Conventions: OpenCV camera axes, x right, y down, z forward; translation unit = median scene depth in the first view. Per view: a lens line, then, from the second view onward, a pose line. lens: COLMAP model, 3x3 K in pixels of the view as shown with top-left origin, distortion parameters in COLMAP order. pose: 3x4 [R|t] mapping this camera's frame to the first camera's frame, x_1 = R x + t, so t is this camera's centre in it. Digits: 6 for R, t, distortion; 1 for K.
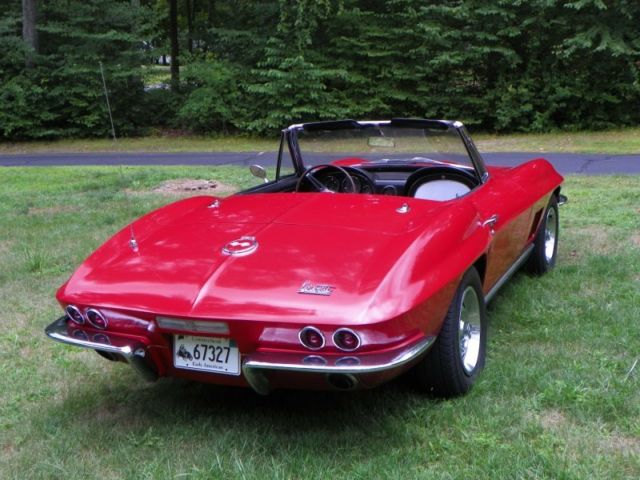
lens RADIAL K [[731.6, 0, 320.0], [0, 731.6, 240.0], [0, 0, 1]] dist [0.013584, 0.036558]
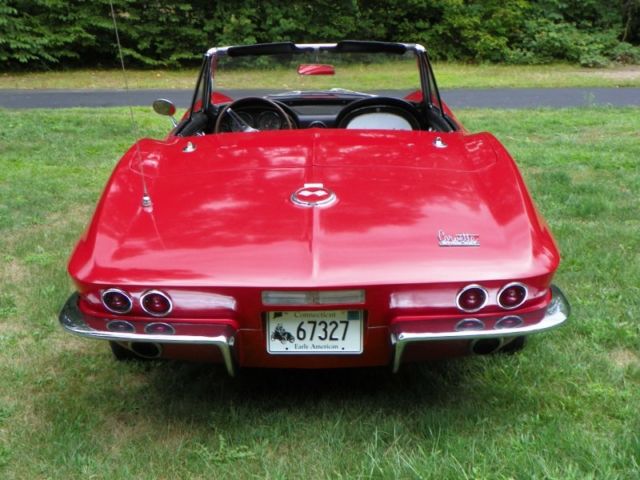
lens RADIAL K [[789.9, 0, 320.0], [0, 789.9, 240.0], [0, 0, 1]] dist [0.206383, -0.469812]
pose [[0.936668, -0.076136, 0.341844, -0.433917], [0.053294, 0.995703, 0.075737, -0.009228], [-0.346141, -0.052722, 0.936700, 0.194039]]
